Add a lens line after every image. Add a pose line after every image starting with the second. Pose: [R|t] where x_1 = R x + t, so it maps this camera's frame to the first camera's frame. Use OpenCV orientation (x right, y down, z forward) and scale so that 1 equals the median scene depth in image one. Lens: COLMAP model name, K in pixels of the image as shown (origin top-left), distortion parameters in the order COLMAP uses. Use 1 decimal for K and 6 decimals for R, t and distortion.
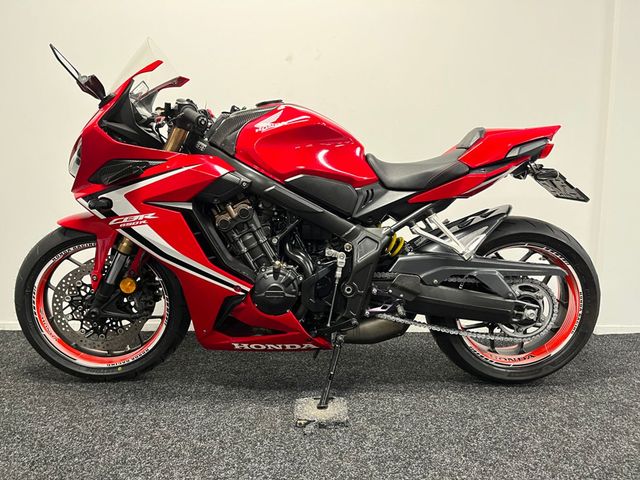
lens RADIAL K [[475.9, 0, 320.0], [0, 475.9, 240.0], [0, 0, 1]] dist [0.151790, -0.000996]
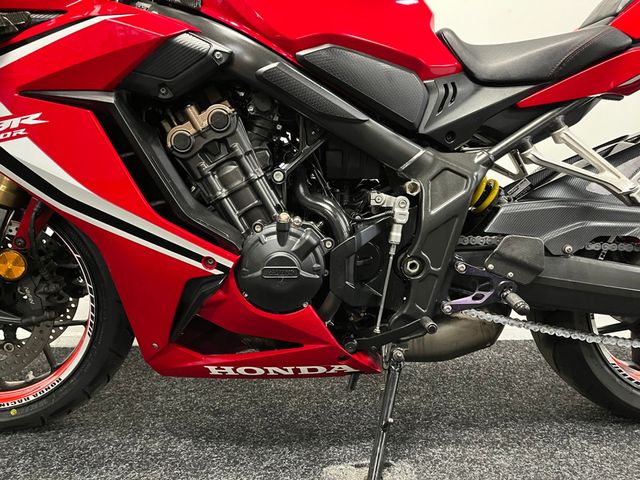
lens RADIAL K [[504.3, 0, 329.2], [0, 504.3, 238.8], [0, 0, 1]] dist [0.074493, -0.004103]
pose [[0.999608, -0.015007, 0.023617, -0.050917], [0.015375, 0.999762, -0.015466, 0.080843], [-0.023379, 0.015823, 0.999601, 0.418259]]
